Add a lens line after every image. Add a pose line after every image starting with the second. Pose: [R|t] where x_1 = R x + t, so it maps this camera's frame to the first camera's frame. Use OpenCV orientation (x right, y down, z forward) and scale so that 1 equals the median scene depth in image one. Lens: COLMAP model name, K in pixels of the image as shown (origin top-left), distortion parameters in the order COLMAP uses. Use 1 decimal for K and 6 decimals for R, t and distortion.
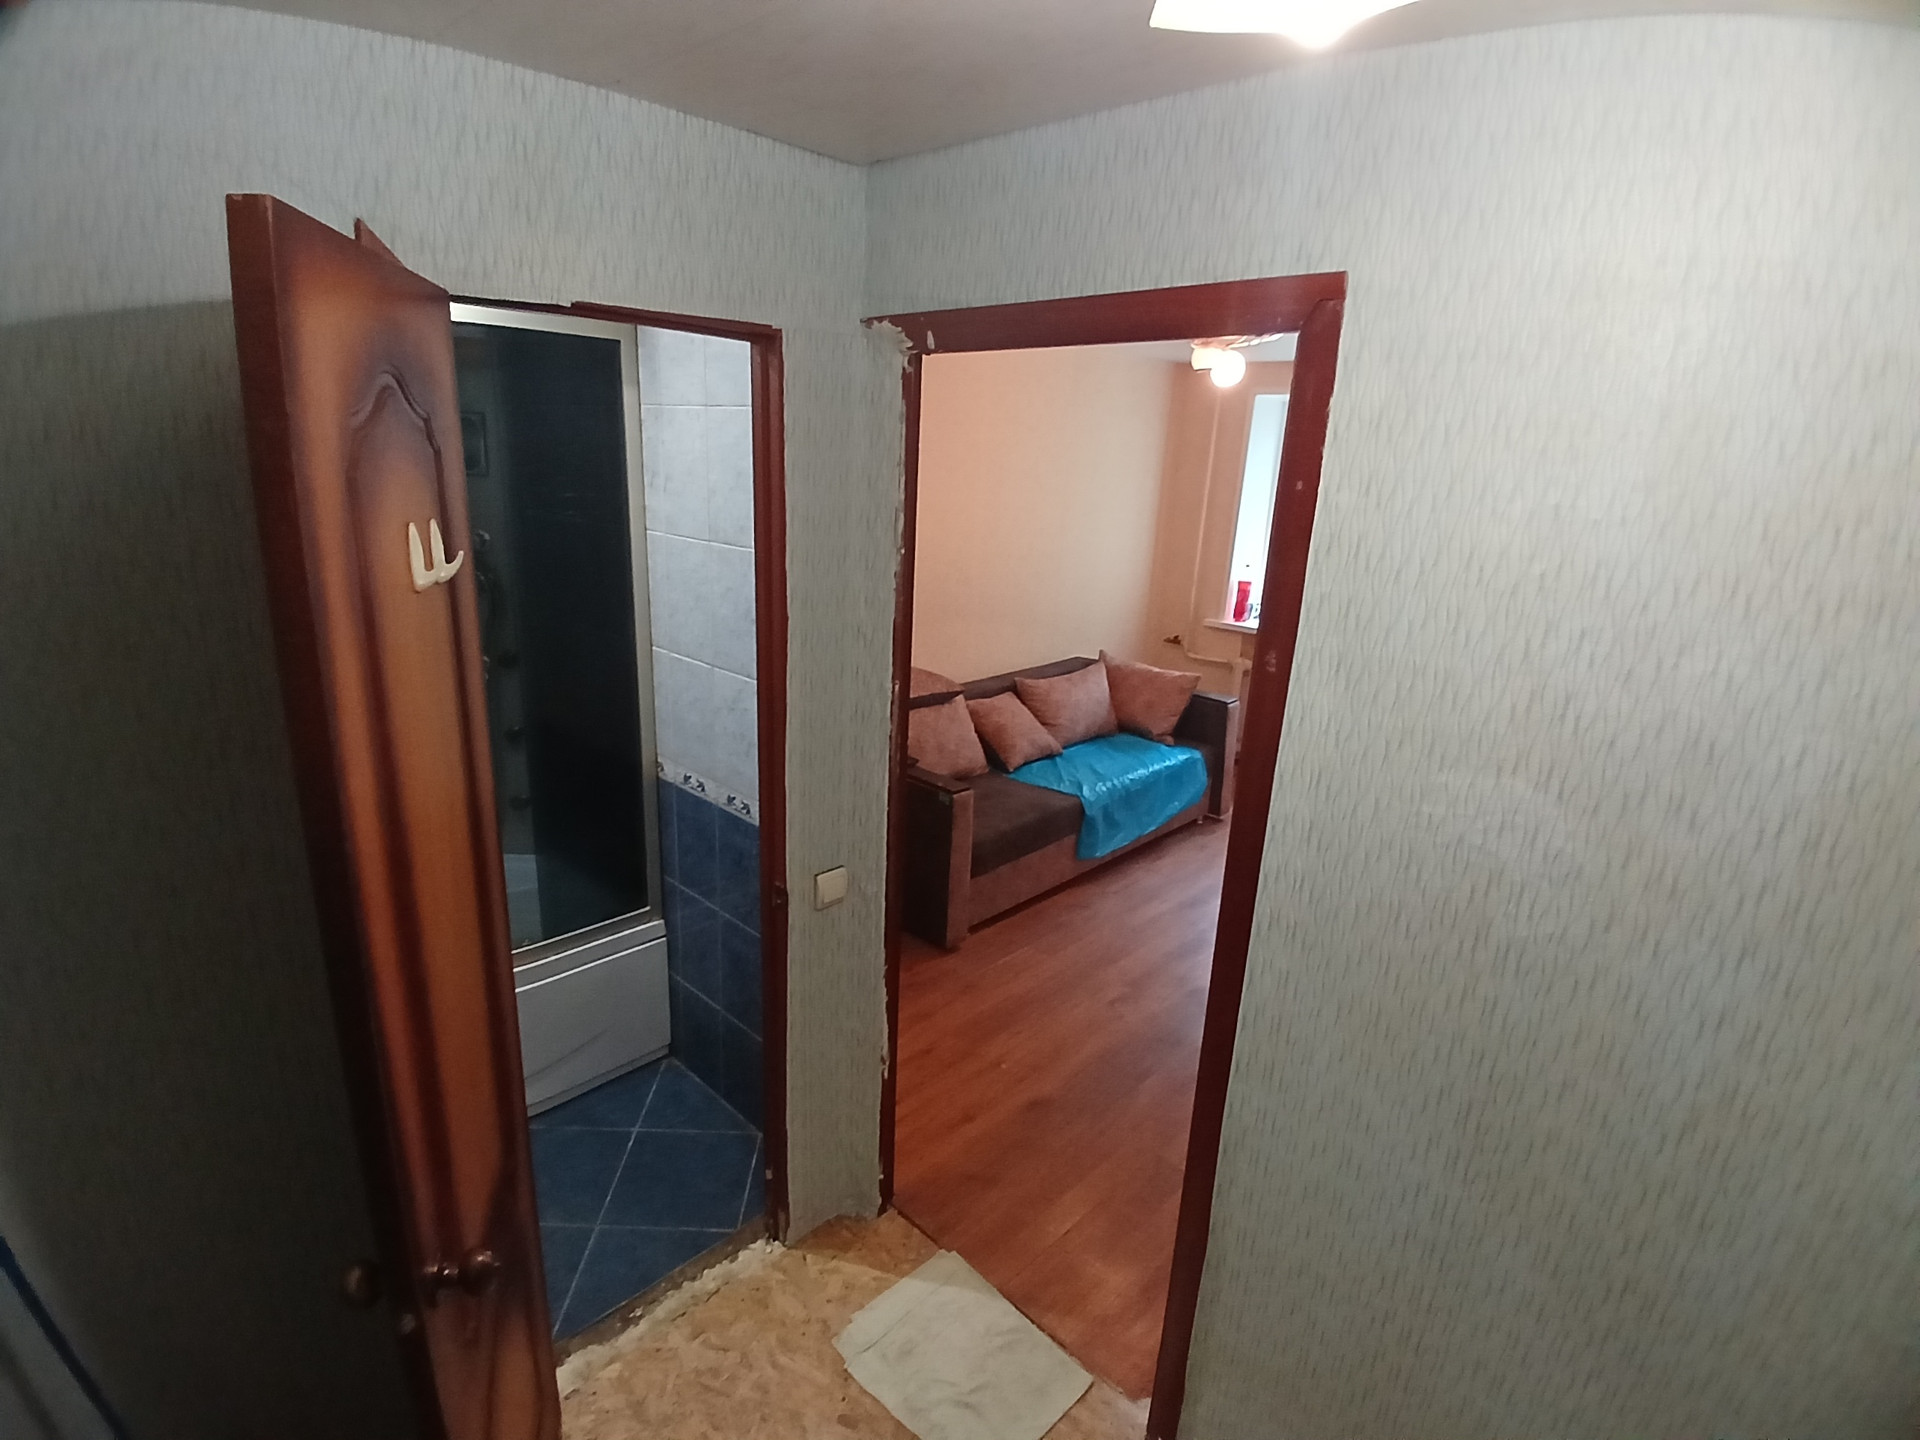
lens RADIAL K [[975.6, 0, 960.0], [0, 975.6, 720.0], [0, 0, 1]] dist [0.038403, -0.071963]
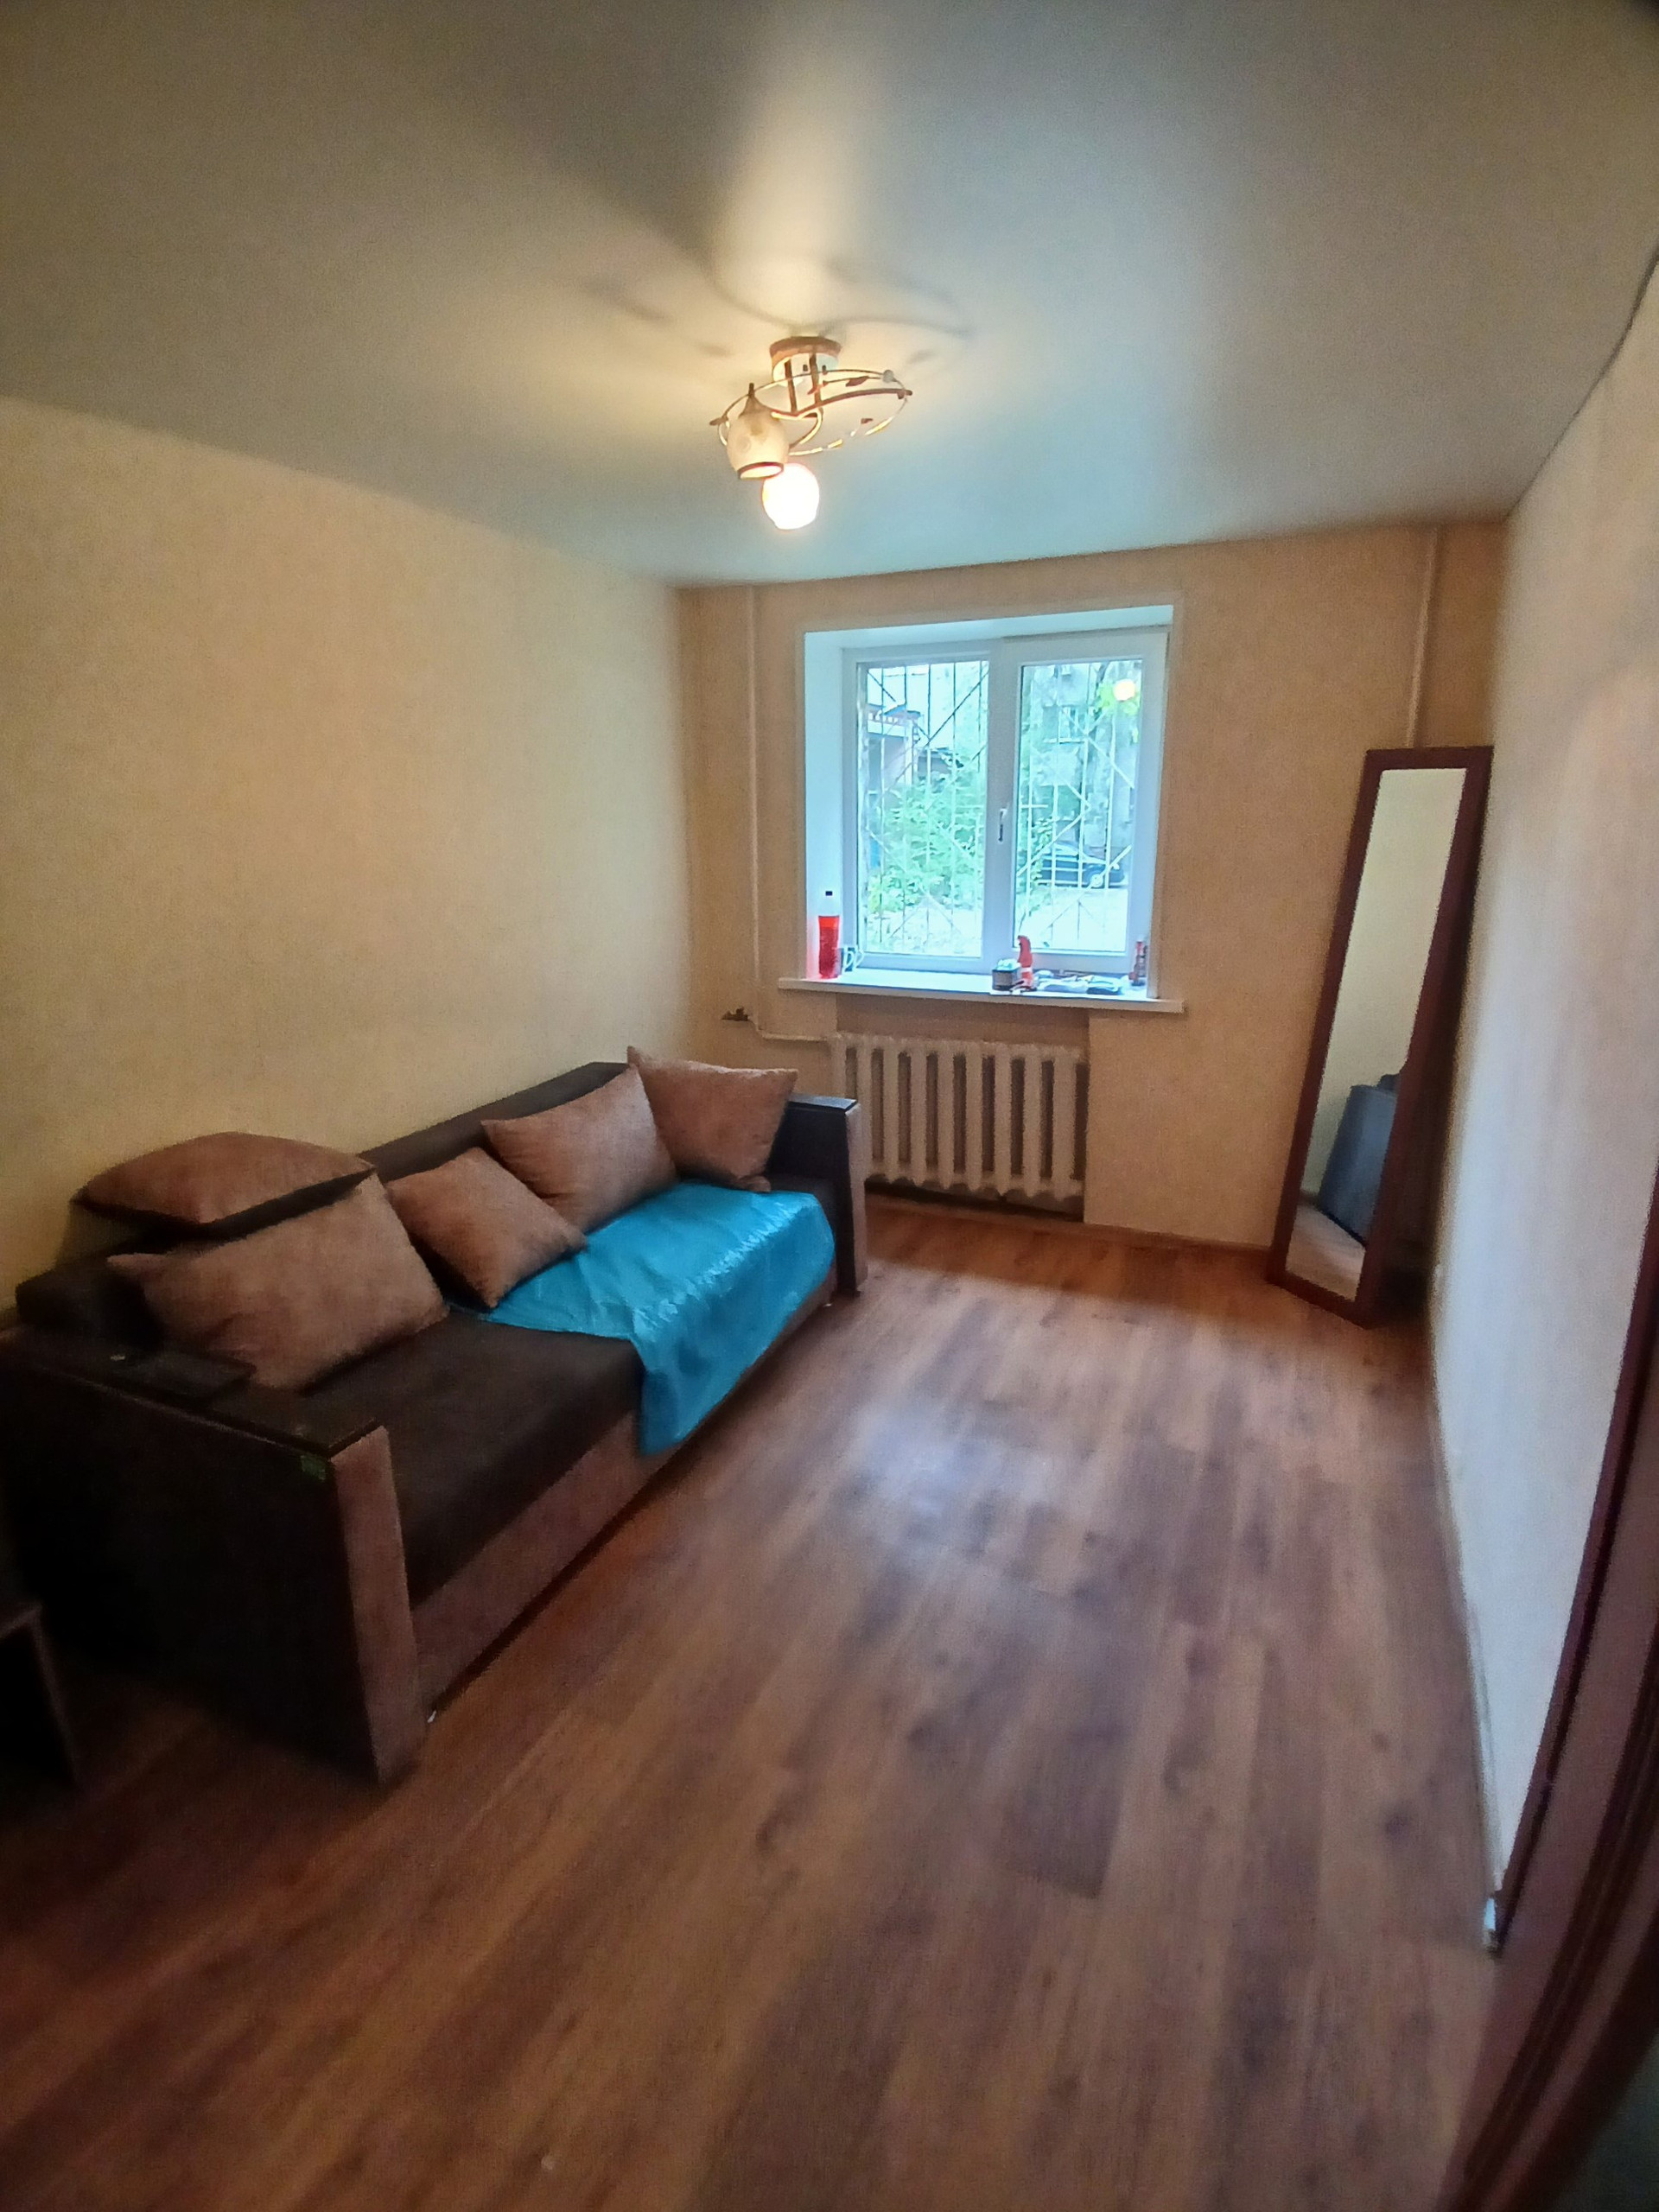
lens RADIAL K [[1123.9, 0, 829.5], [0, 1123.9, 1106.0], [0, 0, 1]] dist [0.038403, -0.071963]
pose [[0.941660, -0.141872, 0.305204, 0.050756], [0.140985, 0.989694, 0.025066, -0.041823], [-0.305615, 0.019426, 0.951957, 0.346848]]
